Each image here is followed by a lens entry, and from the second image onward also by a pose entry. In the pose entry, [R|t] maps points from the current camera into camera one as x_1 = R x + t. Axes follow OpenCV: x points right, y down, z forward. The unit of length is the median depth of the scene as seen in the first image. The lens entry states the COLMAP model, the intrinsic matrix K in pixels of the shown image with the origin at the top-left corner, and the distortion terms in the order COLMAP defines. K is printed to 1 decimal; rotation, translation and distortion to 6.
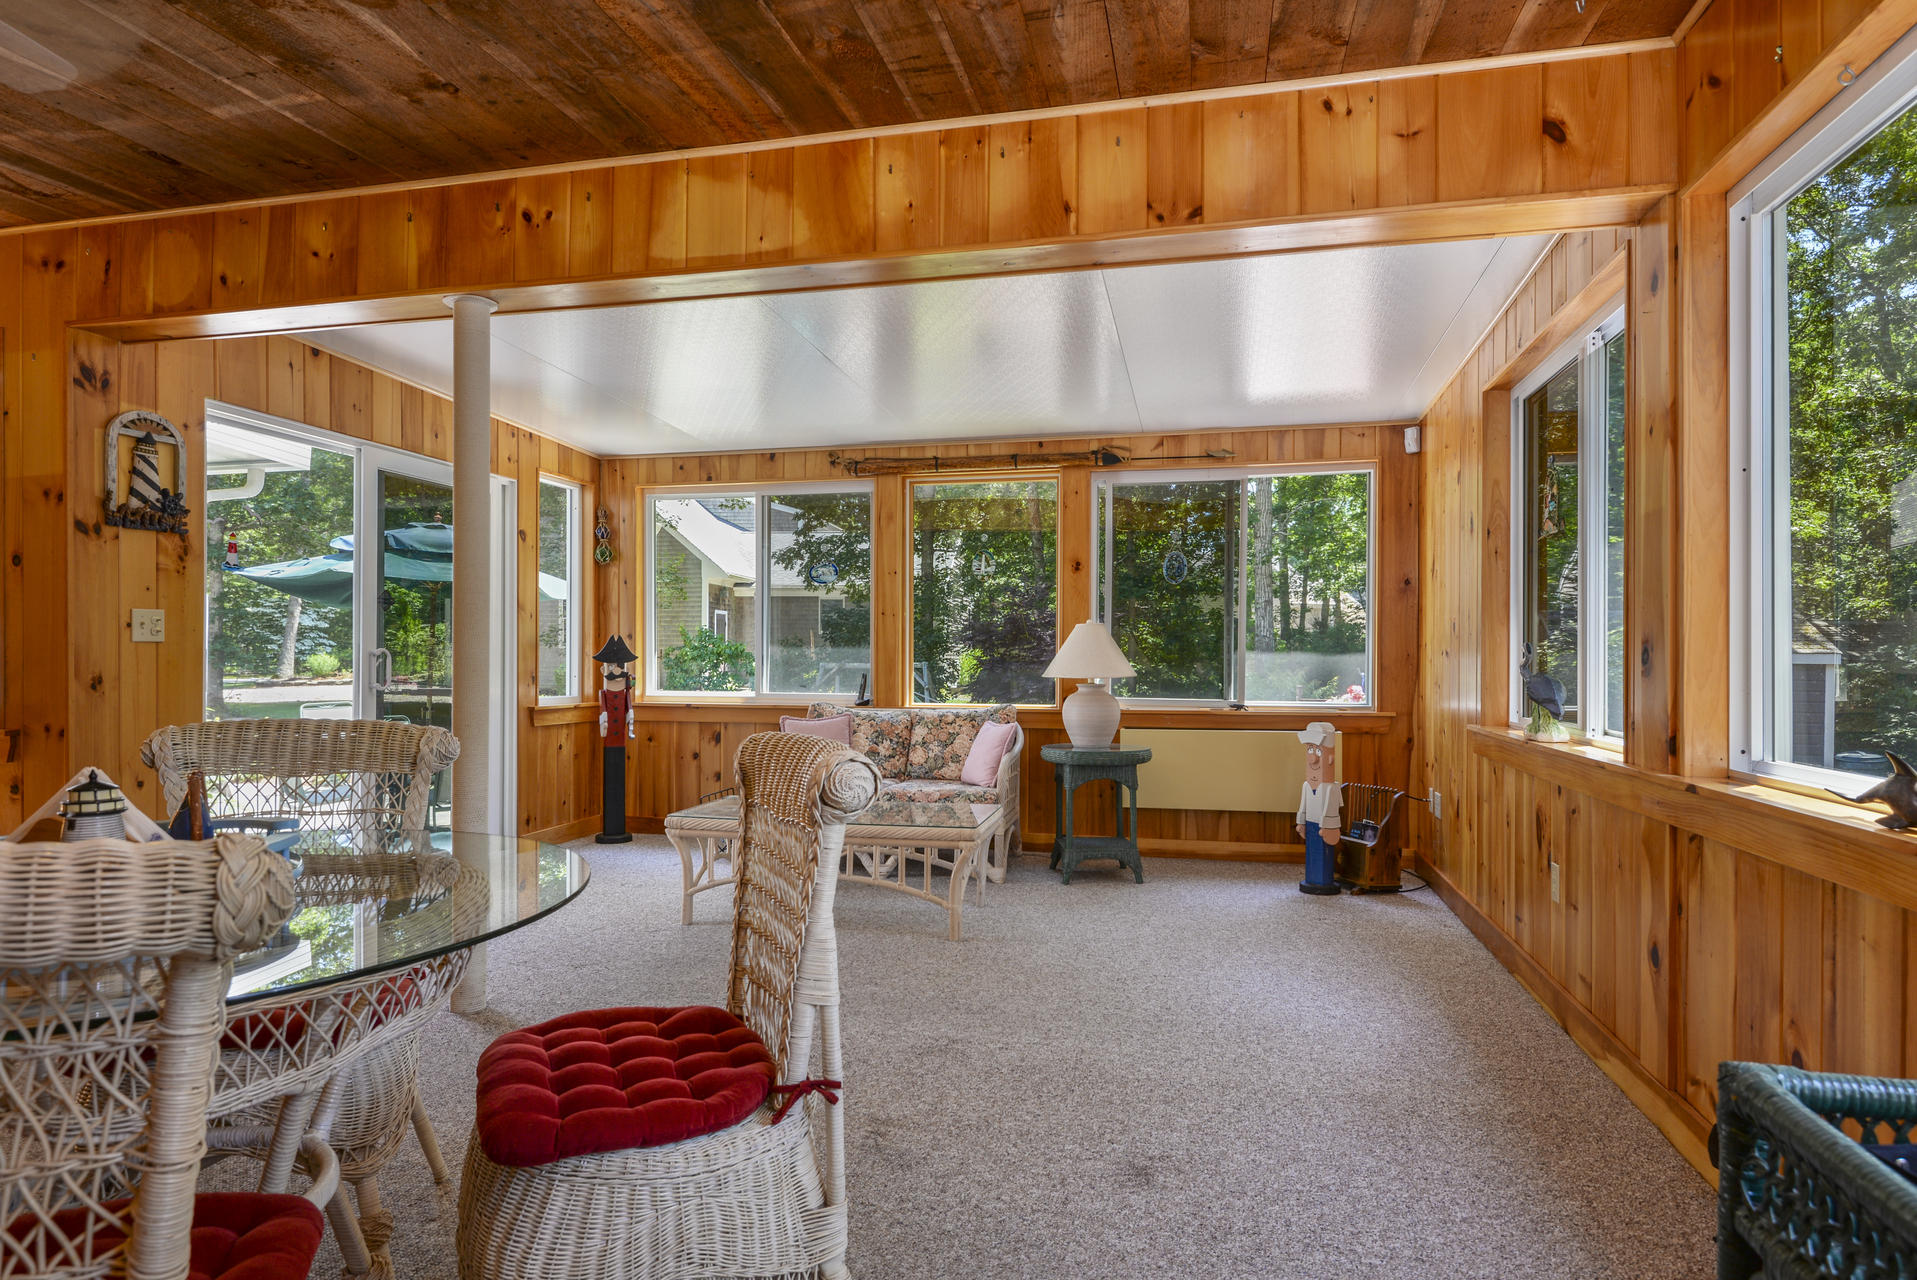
lens RADIAL K [[1032.4, 0, 968.3], [0, 1032.4, 656.2], [0, 0, 1]] dist [0.001340, -0.002747]
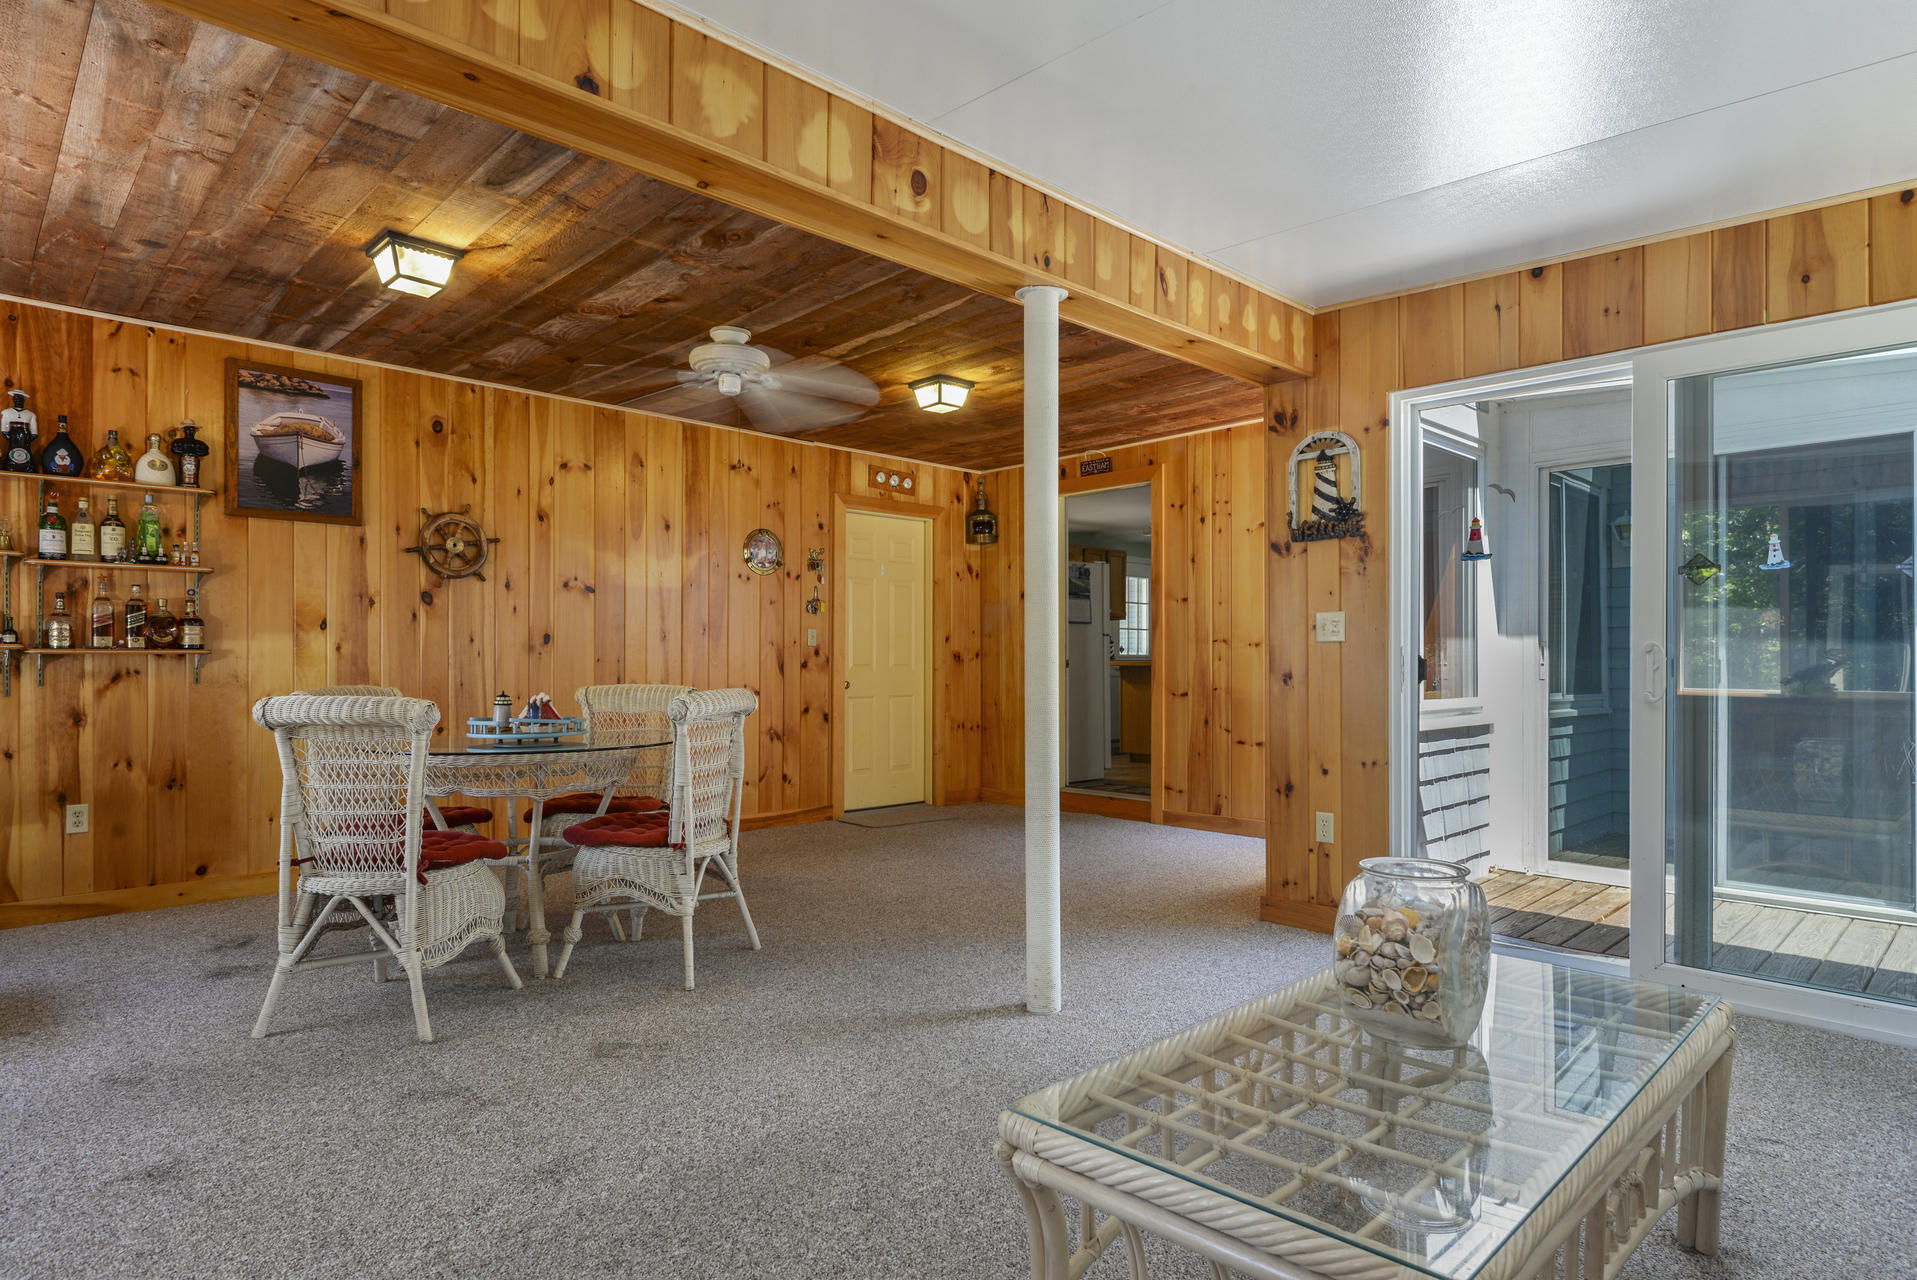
lens RADIAL K [[1065.8, 0, 964.2], [0, 1065.8, 658.5], [0, 0, 1]] dist [0.000163, -0.000610]
pose [[-0.543579, -0.008134, -0.839318, 0.234891], [-0.002284, 0.999964, -0.008212, 0.008970], [0.839355, -0.002547, -0.543578, 0.852025]]
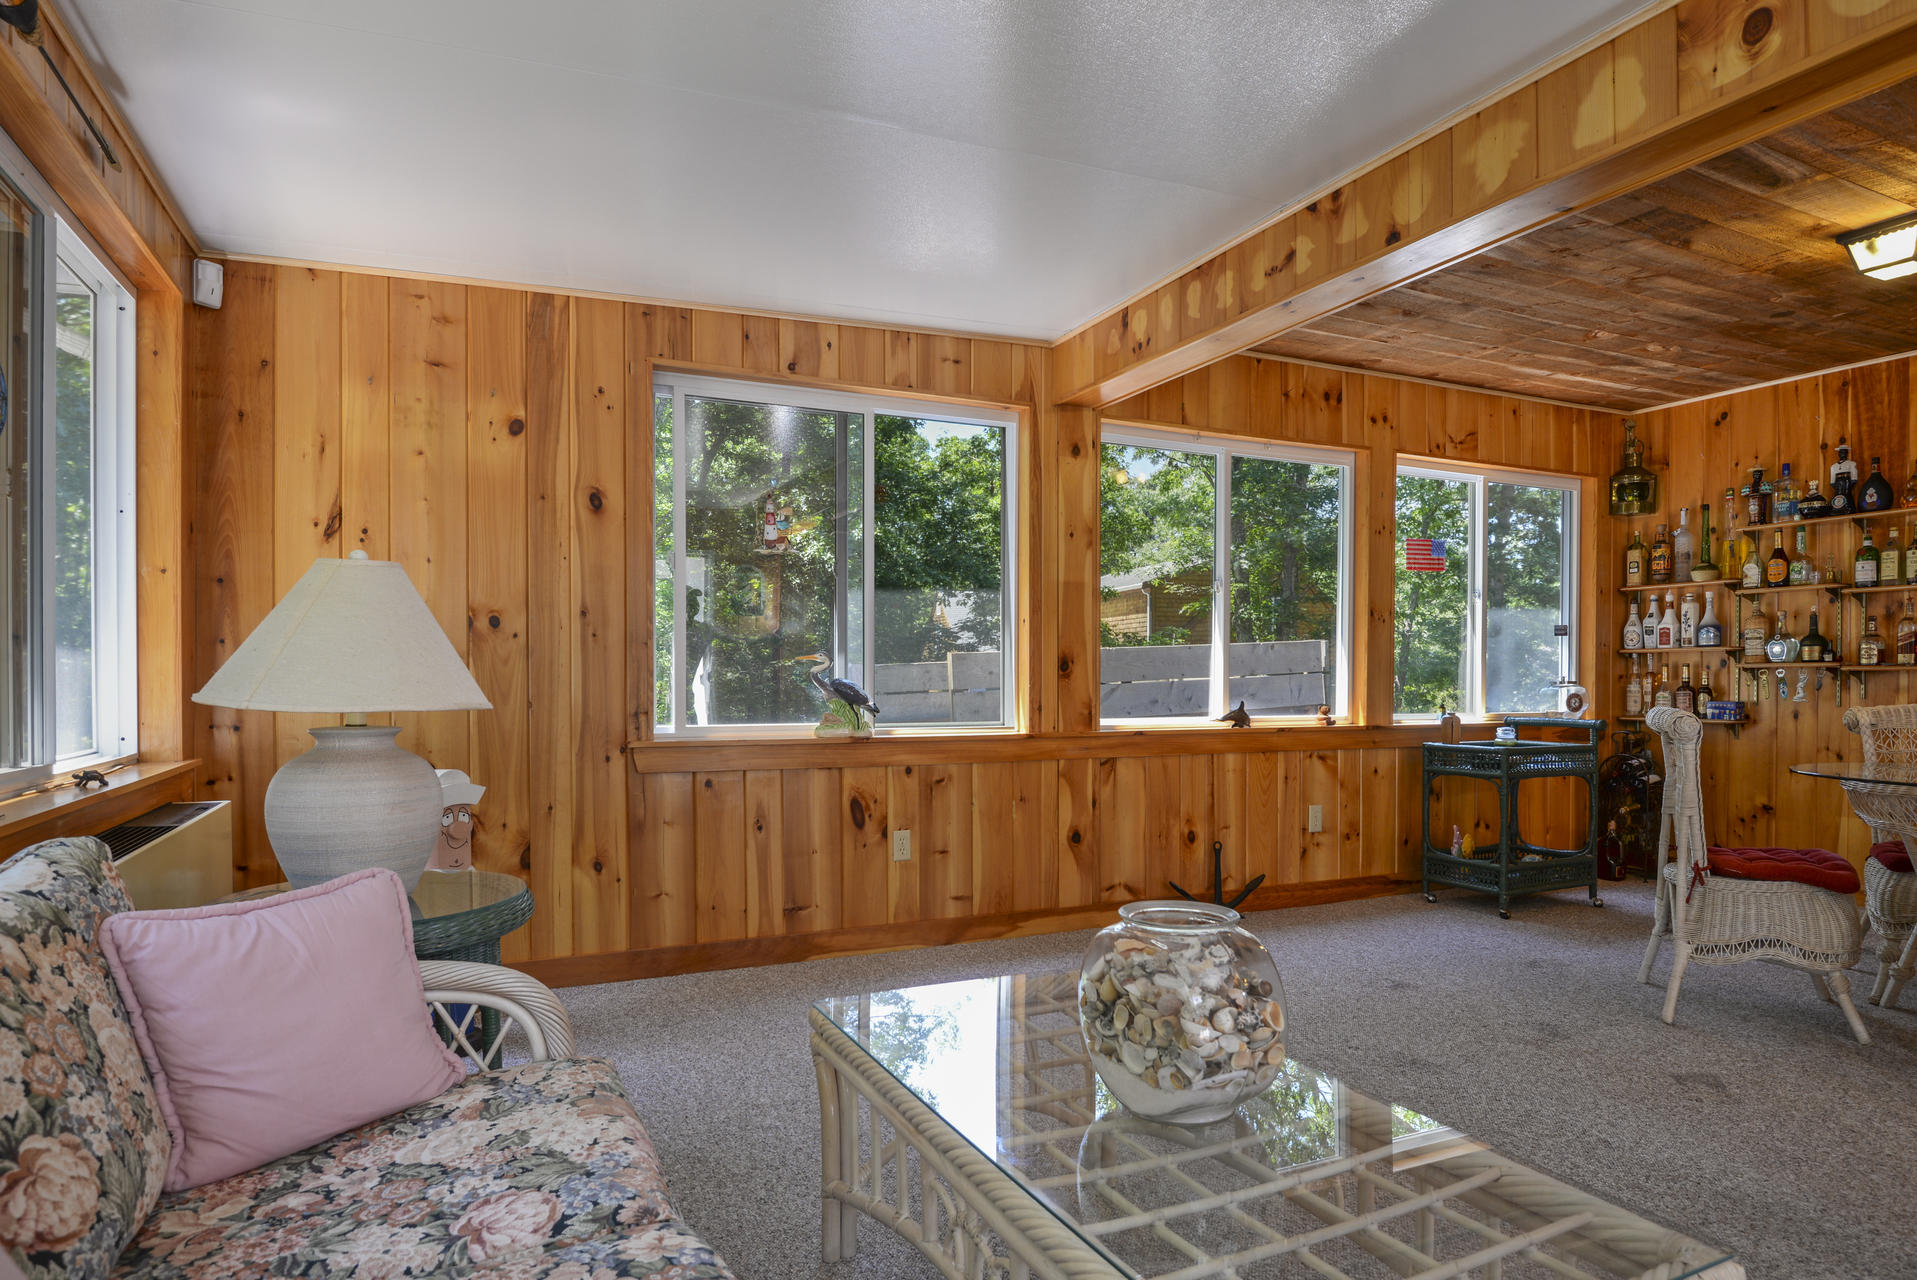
lens RADIAL K [[1099.5, 0, 960.6], [0, 1099.5, 685.1], [0, 0, 1]] dist [-0.004363, -0.002253]
pose [[-0.605086, -0.011002, 0.796084, -0.308484], [-0.004408, 0.999935, 0.010469, 0.006662], [-0.796148, 0.002826, -0.605095, 1.010284]]
